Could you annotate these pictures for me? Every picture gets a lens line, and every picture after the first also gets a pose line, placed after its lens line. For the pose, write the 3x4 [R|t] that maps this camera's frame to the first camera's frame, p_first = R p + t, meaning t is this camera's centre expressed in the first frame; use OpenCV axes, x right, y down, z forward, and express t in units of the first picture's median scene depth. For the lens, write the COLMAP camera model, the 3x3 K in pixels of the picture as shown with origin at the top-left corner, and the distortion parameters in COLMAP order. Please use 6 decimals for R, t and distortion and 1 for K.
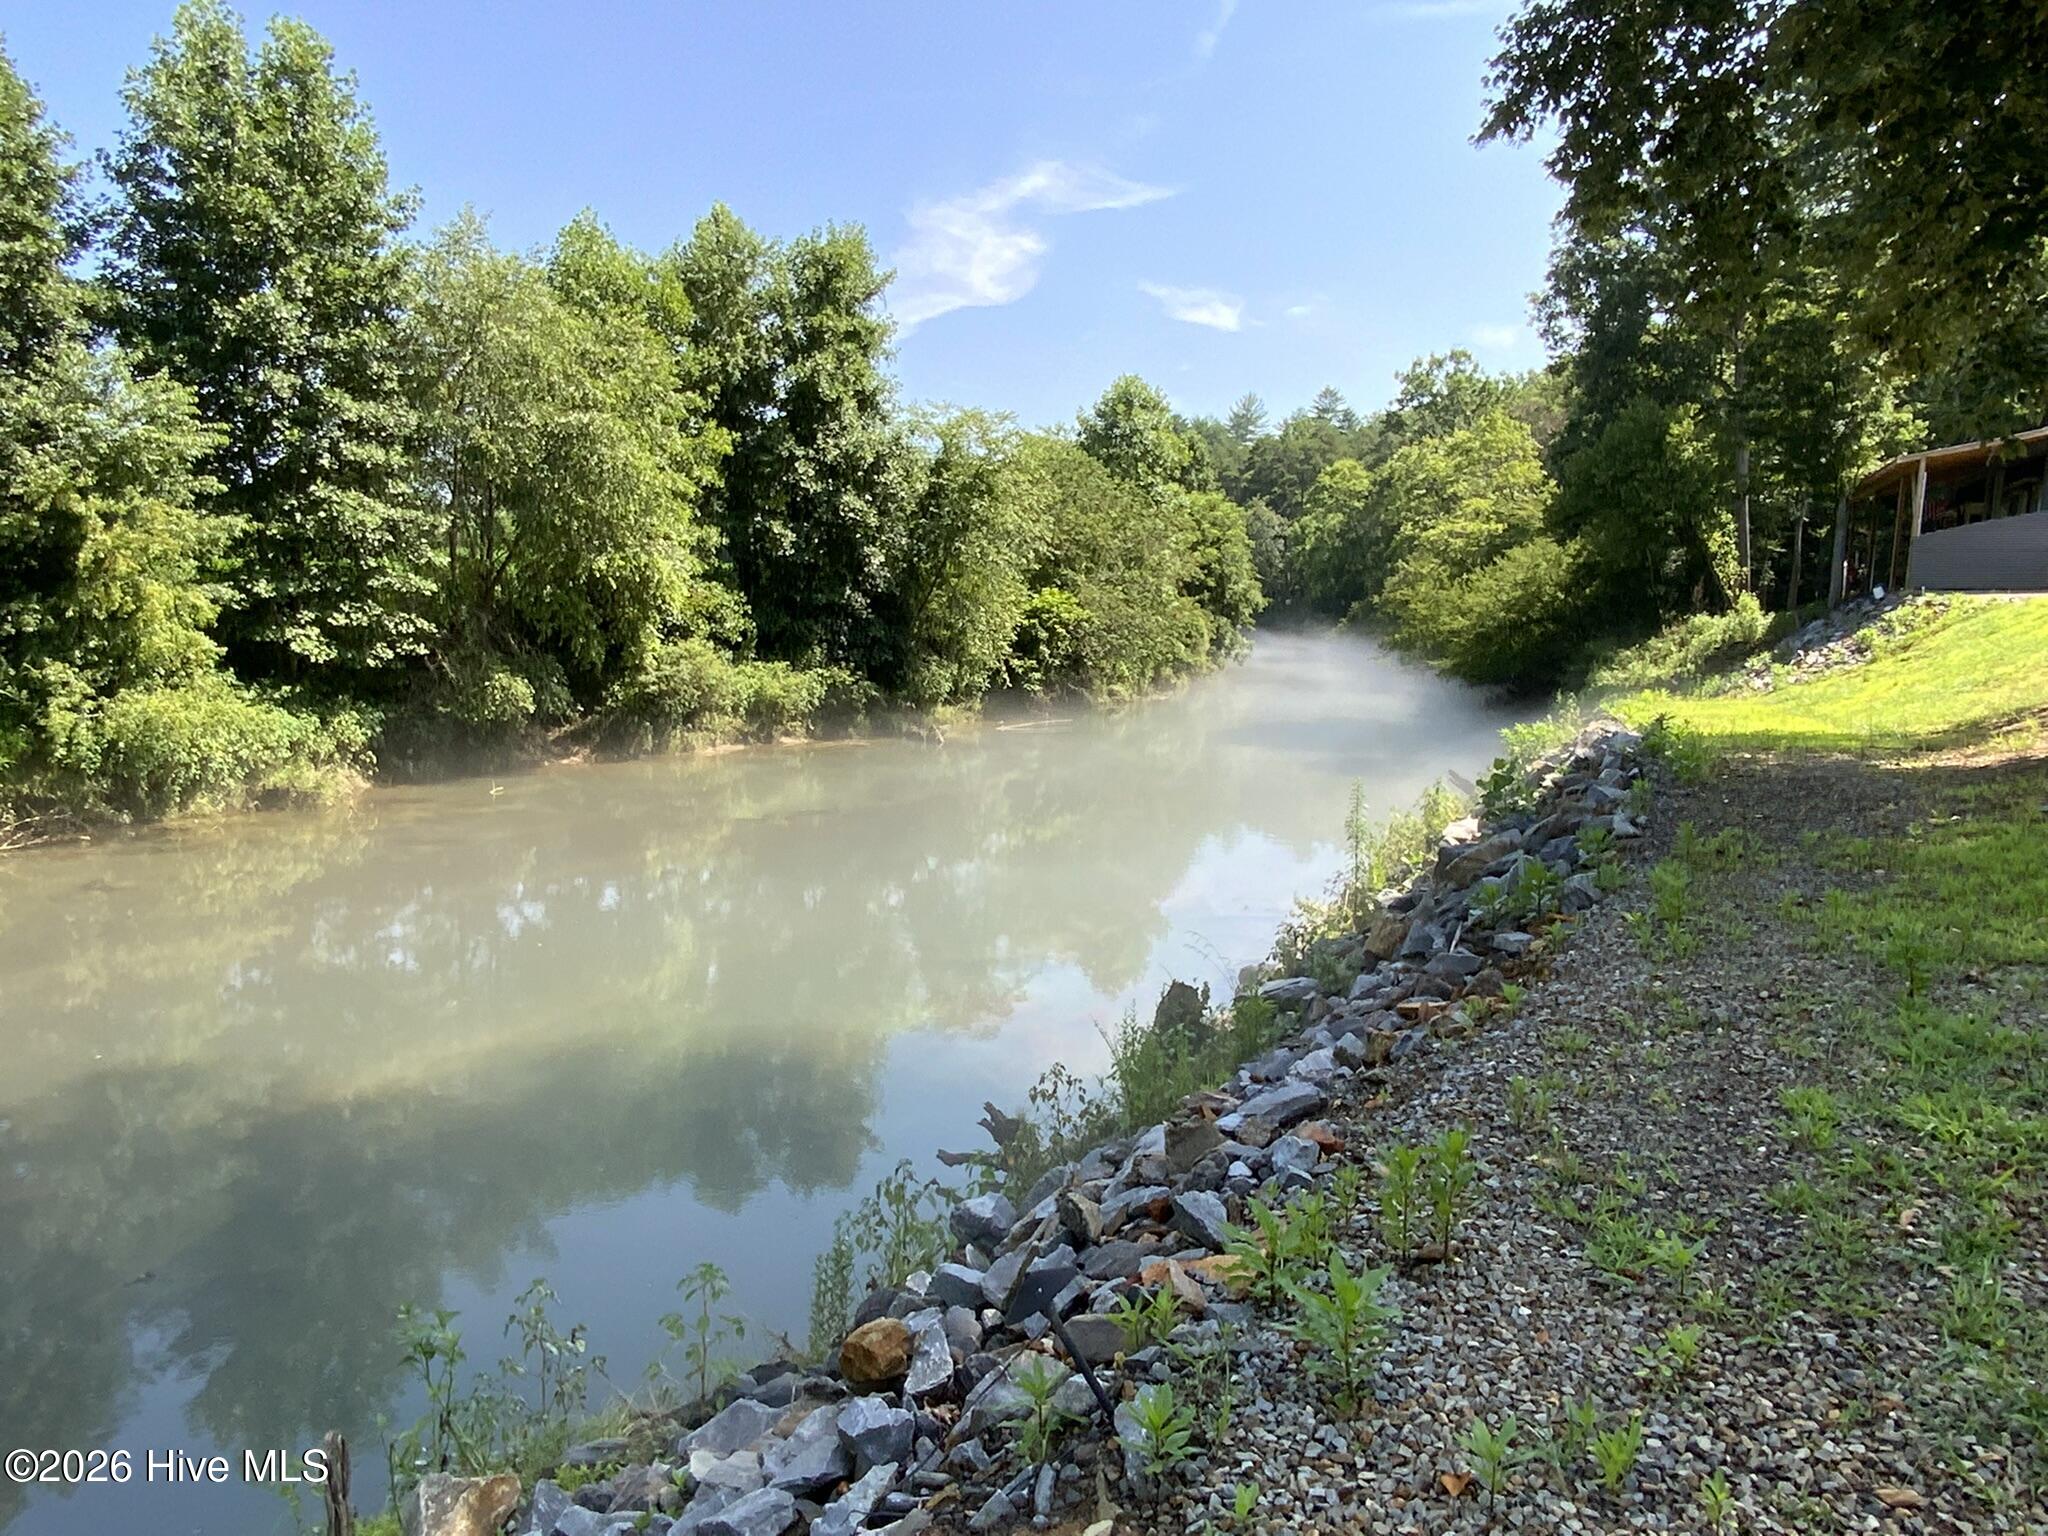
lens RADIAL K [[1380.1, 0, 1013.9], [0, 1380.1, 788.8], [0, 0, 1]] dist [0.031736, -0.042536]
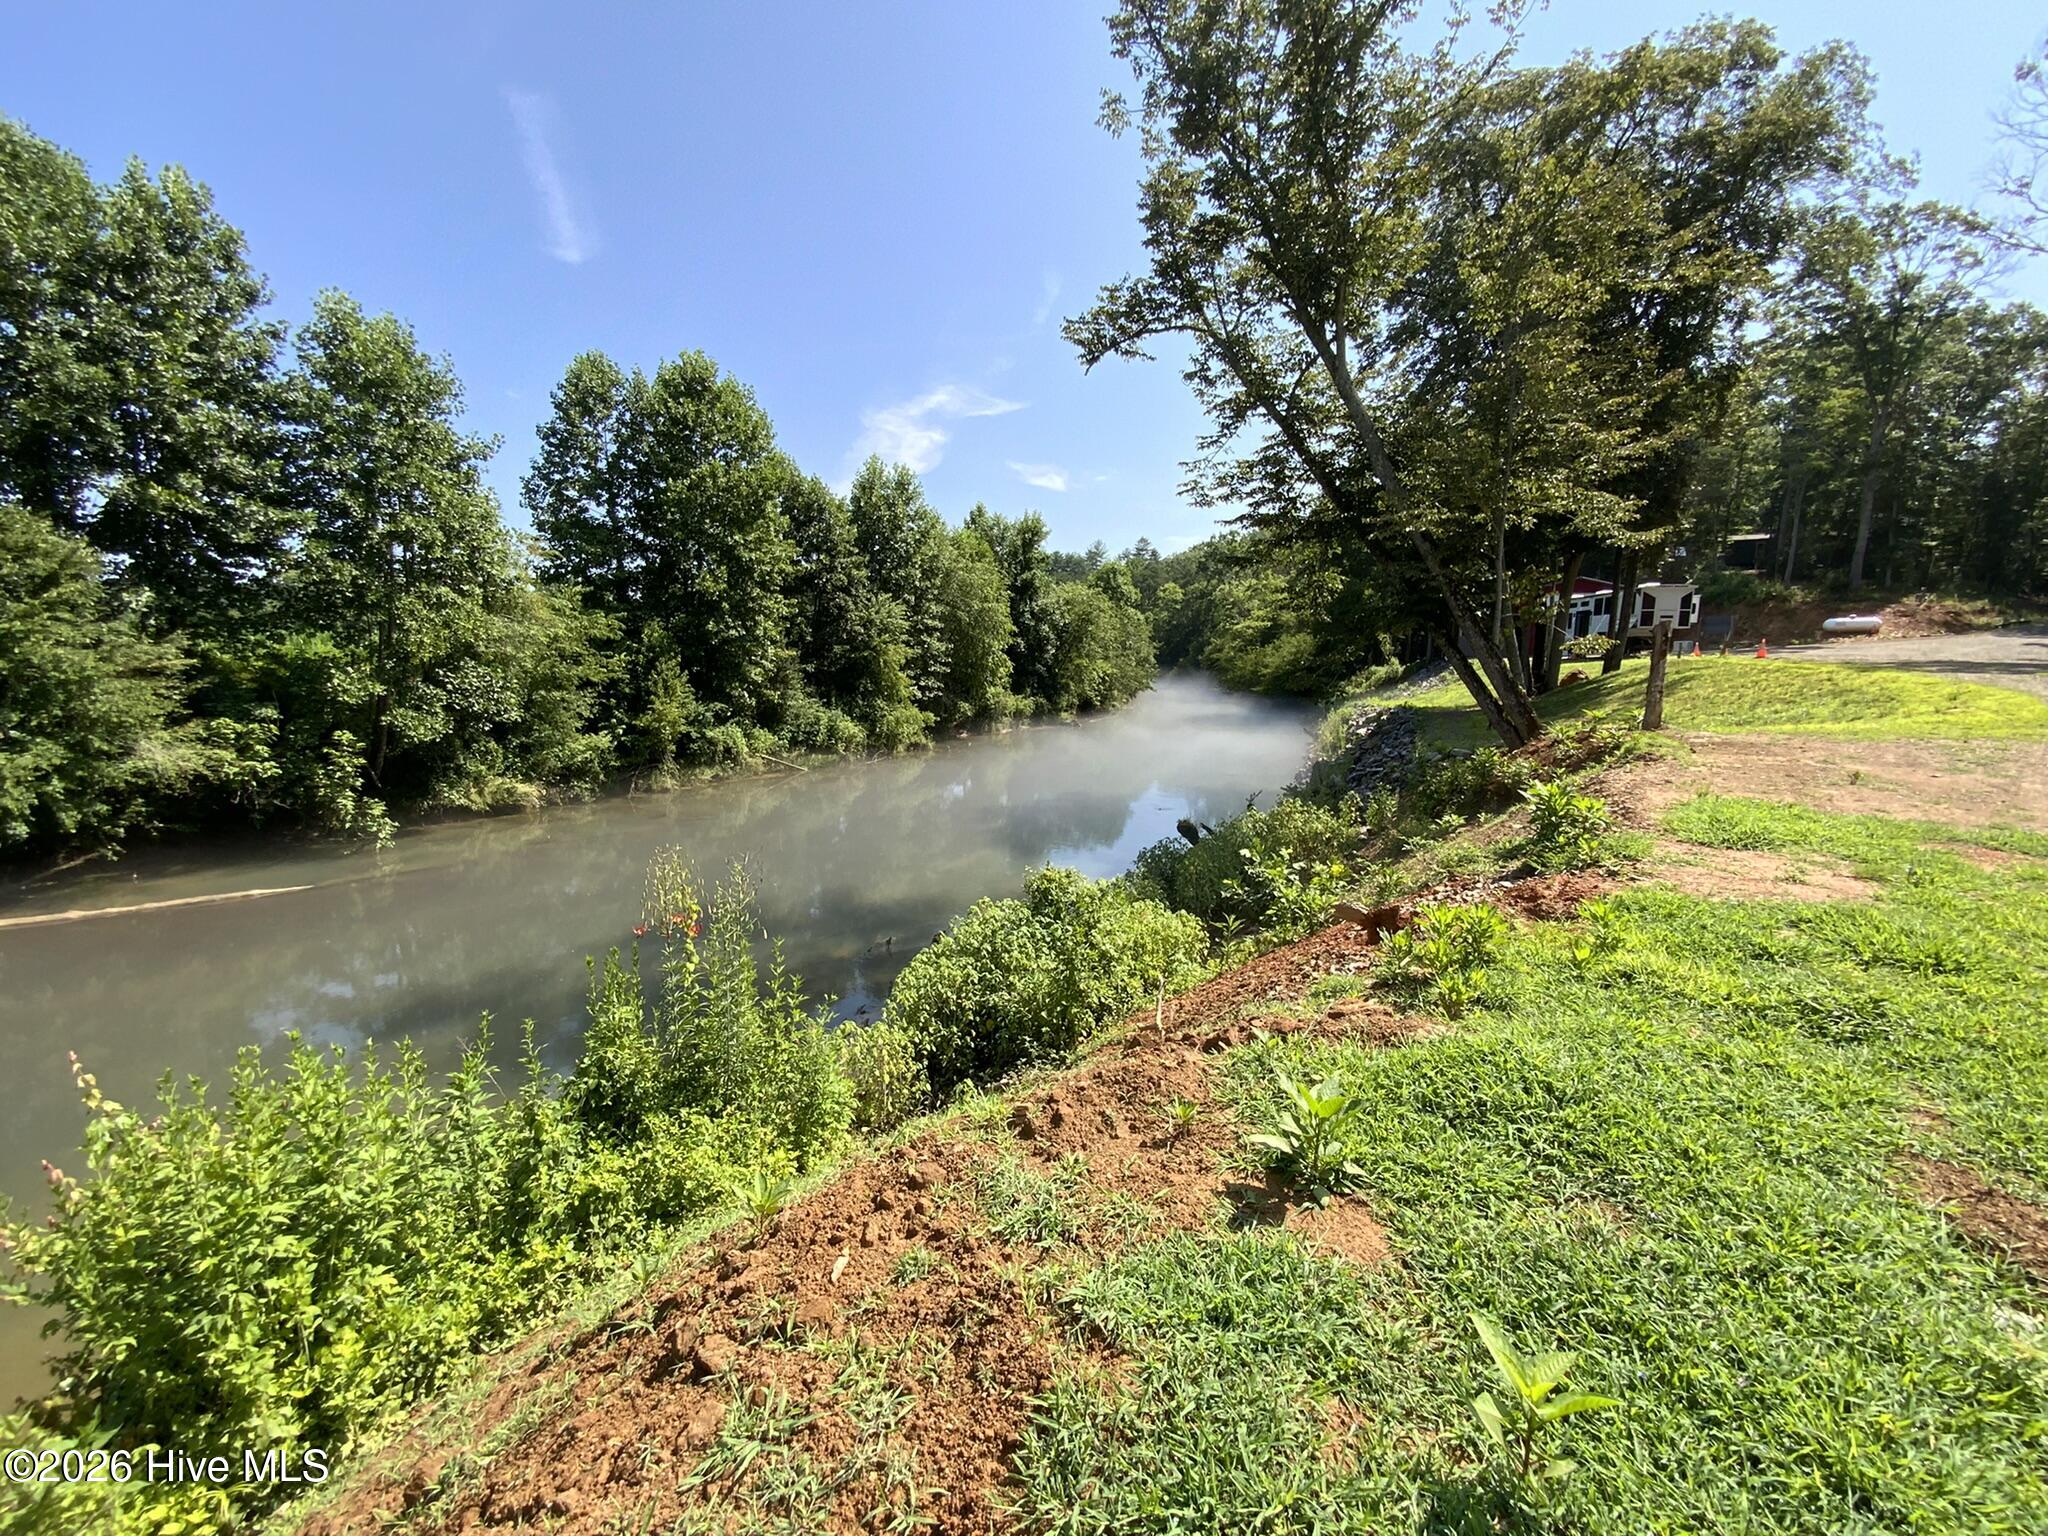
lens RADIAL K [[833.2, 0, 1021.2], [0, 833.2, 776.2], [0, 0, 1]] dist [0.007817, -0.011094]
pose [[0.994920, -0.033350, 0.094981, -0.295391], [0.032413, 0.999410, 0.011393, 0.033899], [-0.095305, -0.008257, 0.995414, -0.439730]]
